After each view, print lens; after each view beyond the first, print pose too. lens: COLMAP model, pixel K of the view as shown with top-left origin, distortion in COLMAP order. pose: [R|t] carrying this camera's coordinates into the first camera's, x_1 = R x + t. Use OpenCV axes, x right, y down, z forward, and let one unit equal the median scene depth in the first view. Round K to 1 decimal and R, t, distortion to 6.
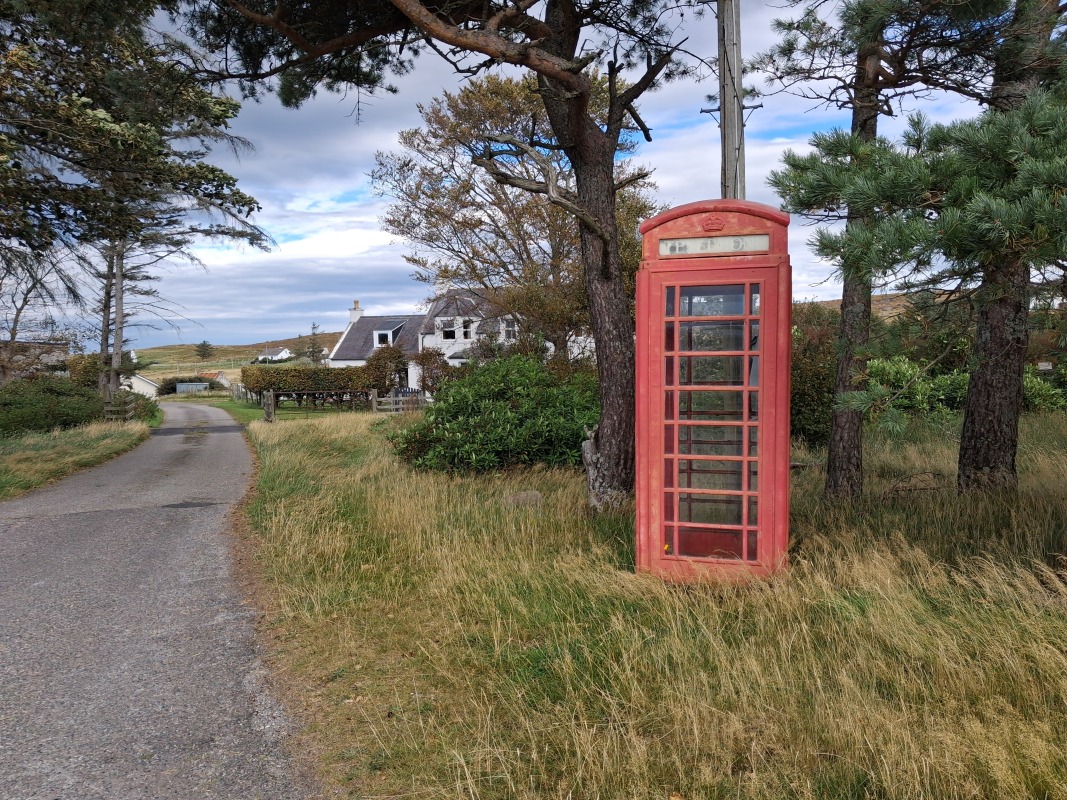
lens RADIAL K [[829.7, 0, 531.8], [0, 829.7, 401.7], [0, 0, 1]] dist [-0.002486, -0.009318]
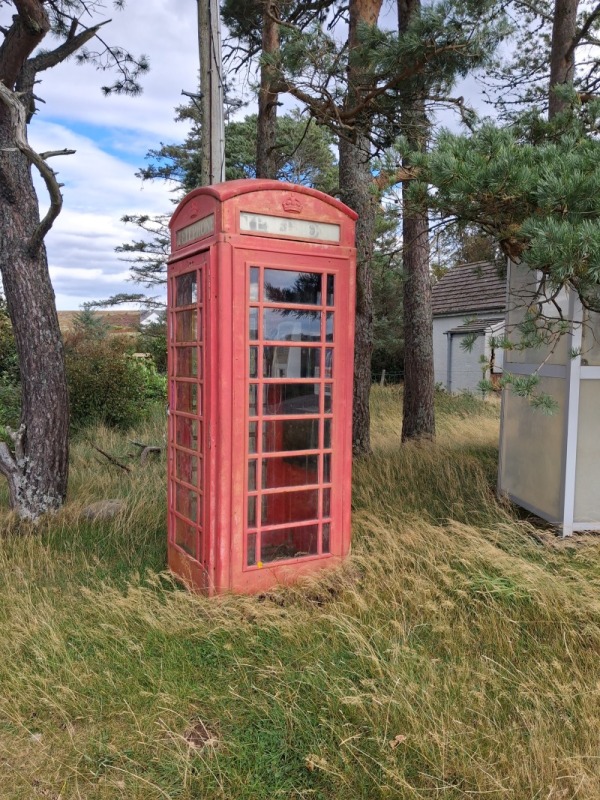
lens RADIAL K [[622.1, 0, 299.0], [0, 622.1, 401.6], [0, 0, 1]] dist [-0.002486, -0.009318]
pose [[0.689882, -0.031773, 0.723224, -0.286023], [0.021301, 0.999495, 0.023592, -0.008270], [-0.723608, -0.000870, 0.690210, 0.499888]]
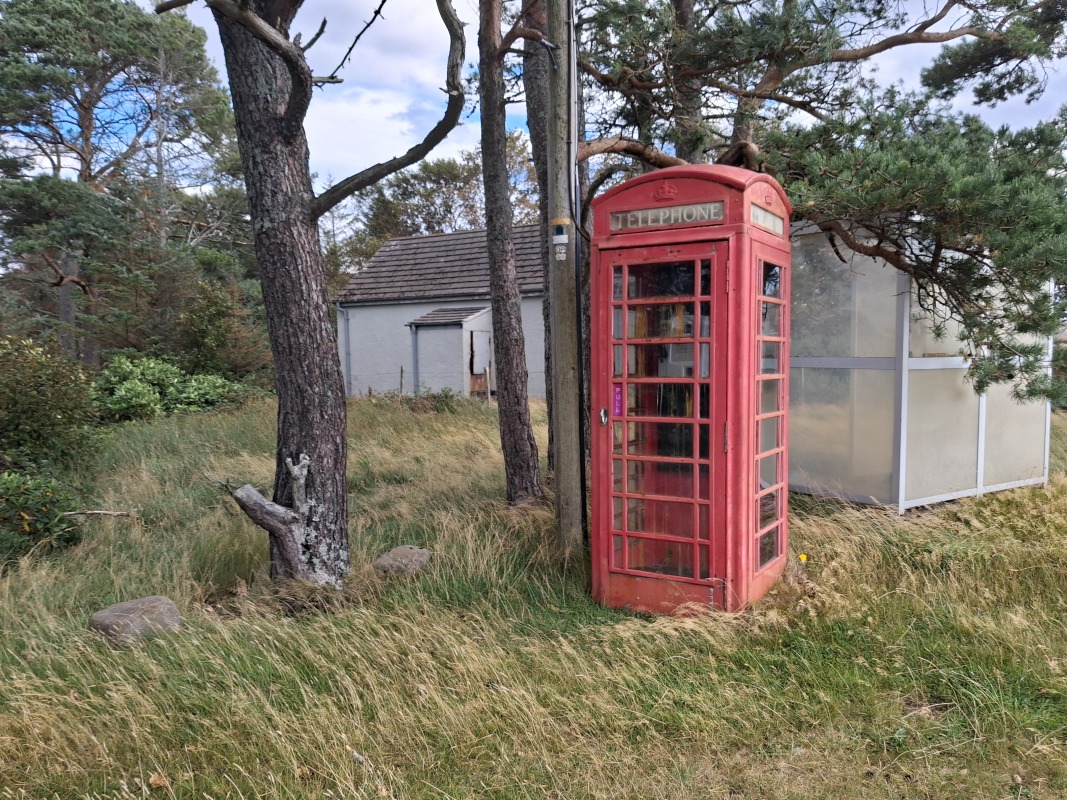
lens RADIAL K [[829.7, 0, 532.9], [0, 829.7, 404.4], [0, 0, 1]] dist [-0.002486, -0.009318]
pose [[0.236734, -0.044088, 0.970574, -0.714123], [0.057354, 0.997862, 0.031338, -0.028922], [-0.969880, 0.048247, 0.238756, 1.011083]]
